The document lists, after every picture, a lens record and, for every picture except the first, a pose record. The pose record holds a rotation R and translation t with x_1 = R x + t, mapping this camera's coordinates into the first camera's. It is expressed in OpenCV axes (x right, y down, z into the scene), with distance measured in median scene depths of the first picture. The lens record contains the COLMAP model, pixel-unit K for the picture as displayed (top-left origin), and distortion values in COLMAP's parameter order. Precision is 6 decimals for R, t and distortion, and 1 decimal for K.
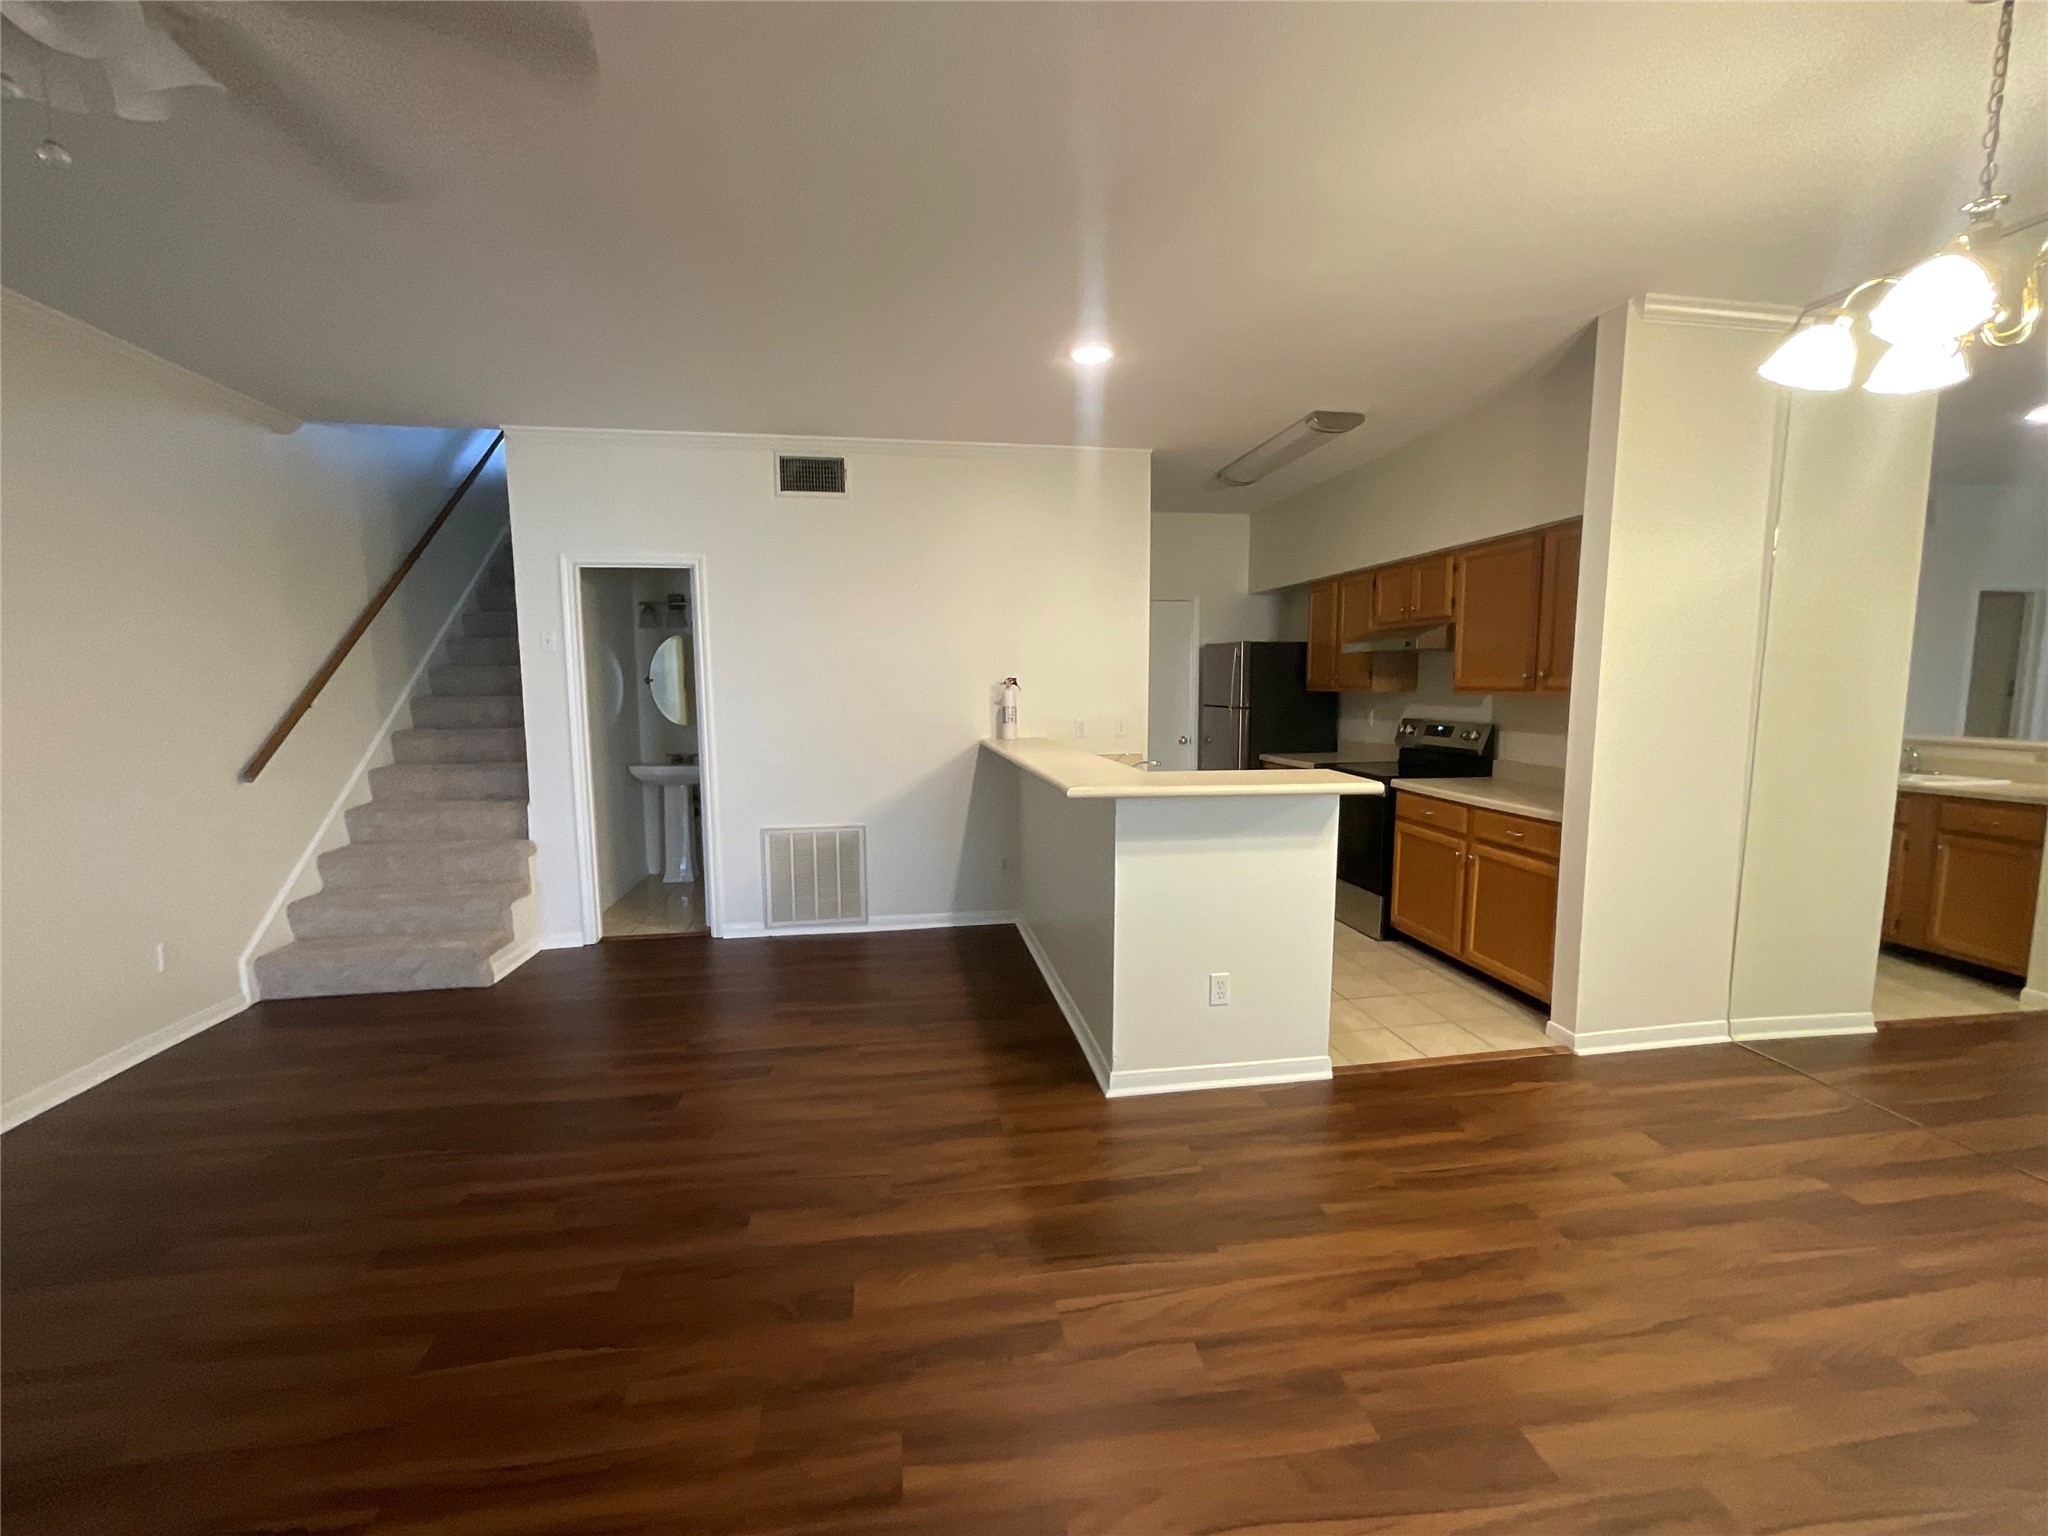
lens RADIAL K [[838.1, 0, 1017.1], [0, 838.1, 772.9], [0, 0, 1]] dist [0.004841, -0.002137]
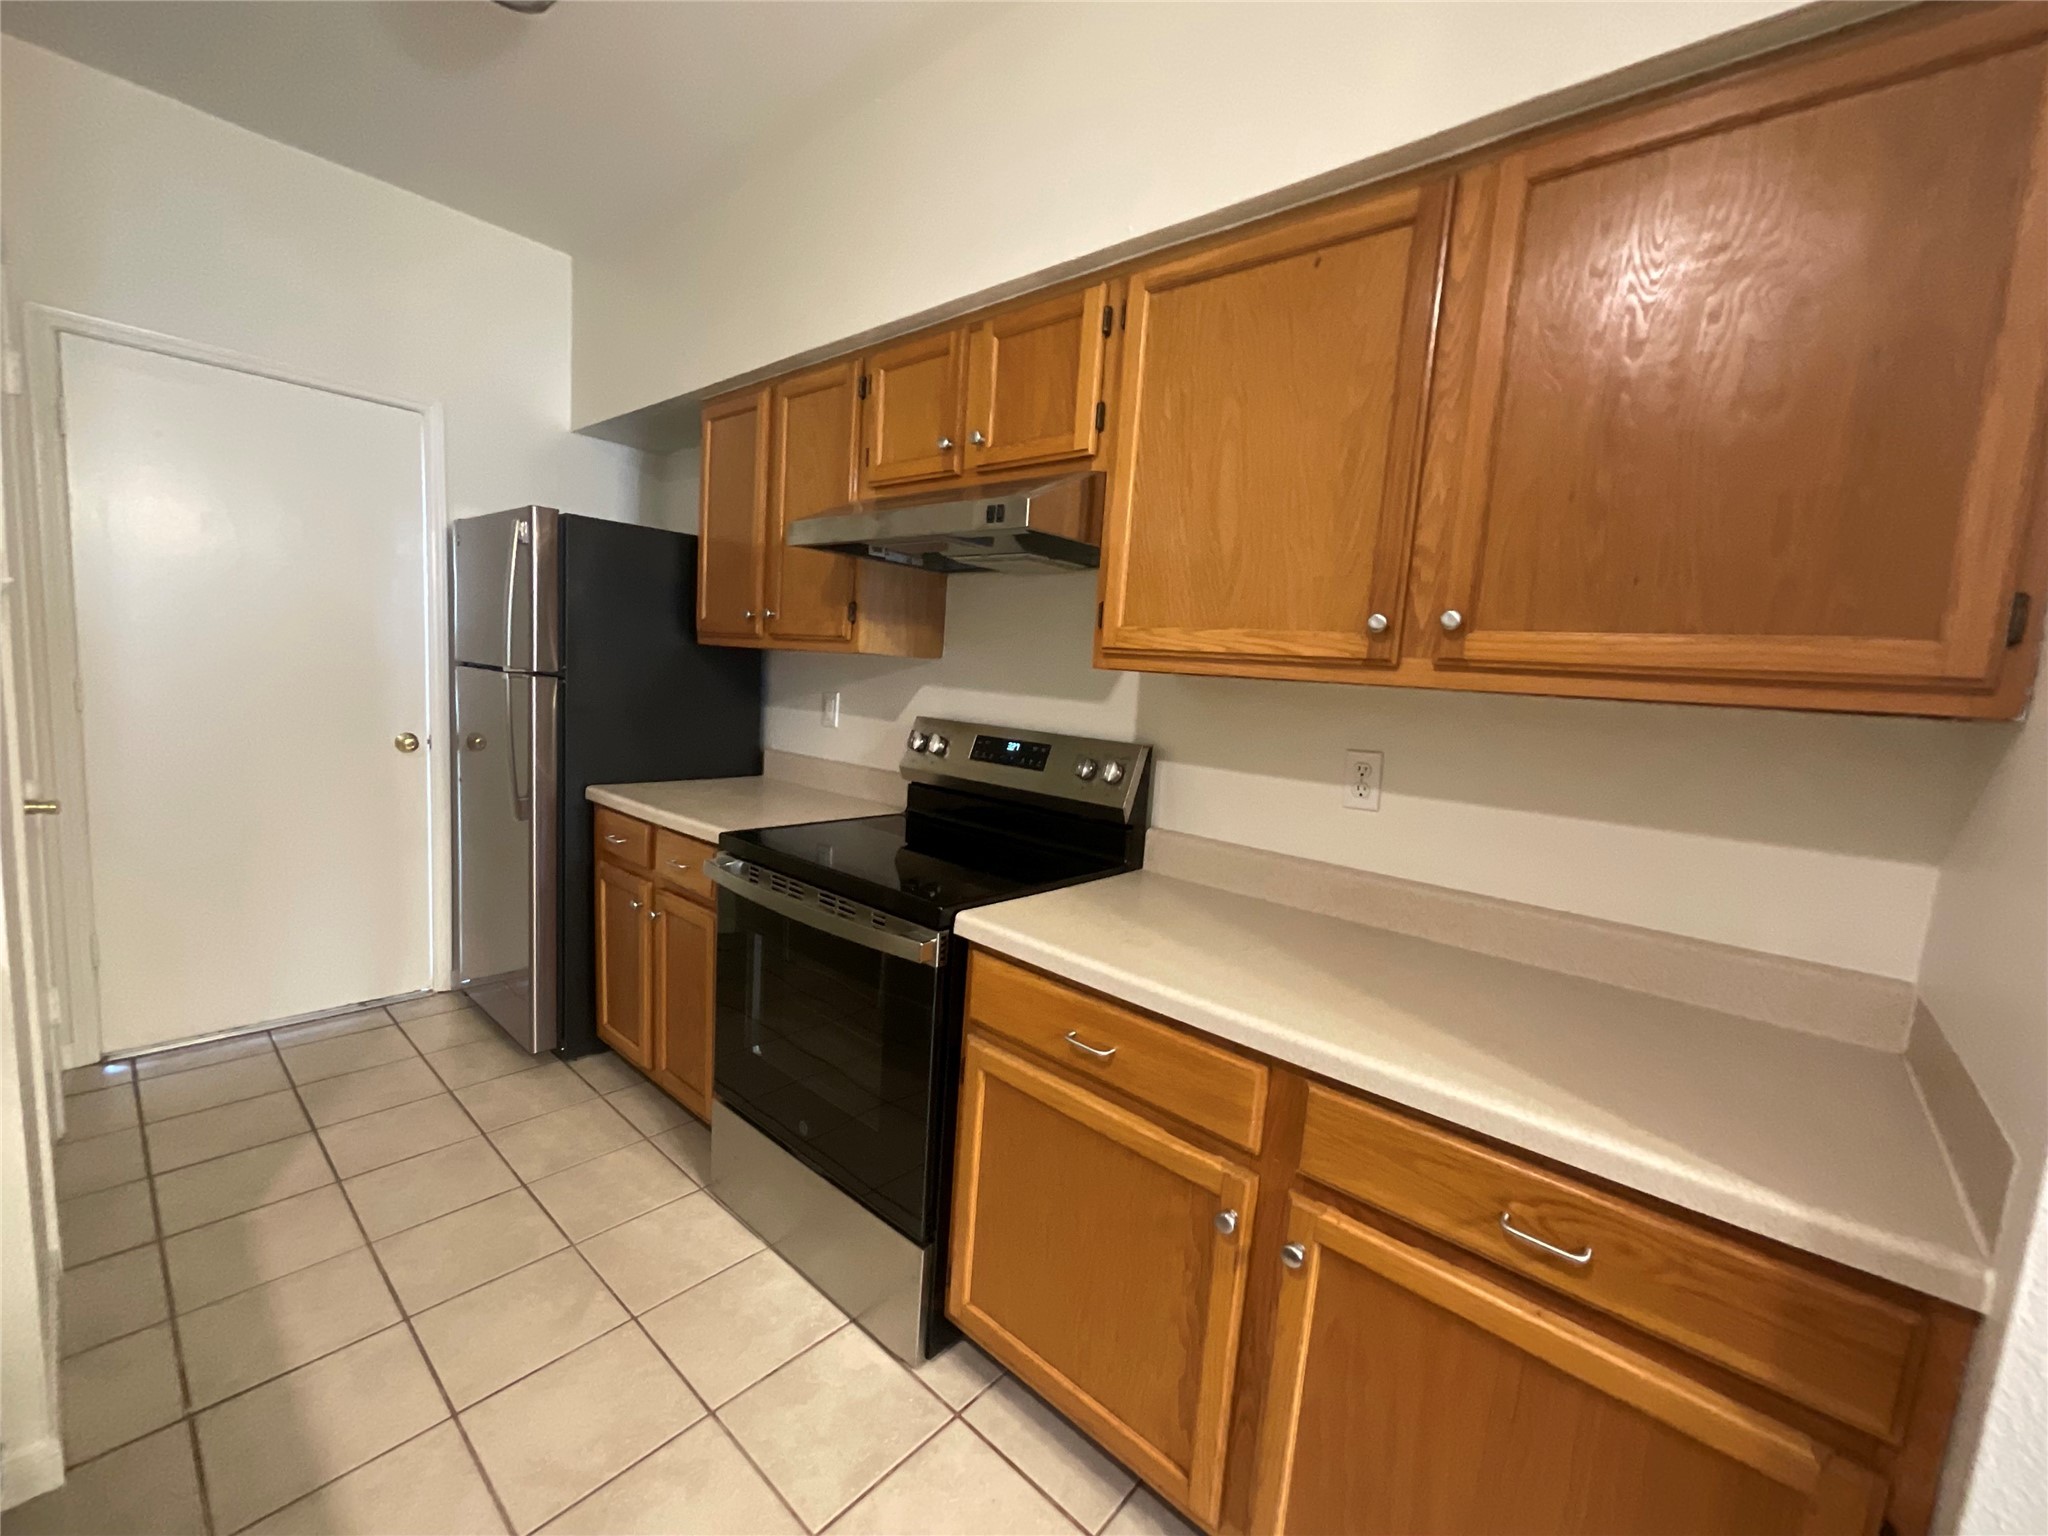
lens RADIAL K [[838.1, 0, 1016.0], [0, 838.1, 756.7], [0, 0, 1]] dist [0.004841, -0.002137]
pose [[0.768970, -0.009371, 0.639216, 0.327076], [-0.001317, 0.999867, 0.016243, -0.077932], [-0.639283, -0.013332, 0.768856, 0.947383]]
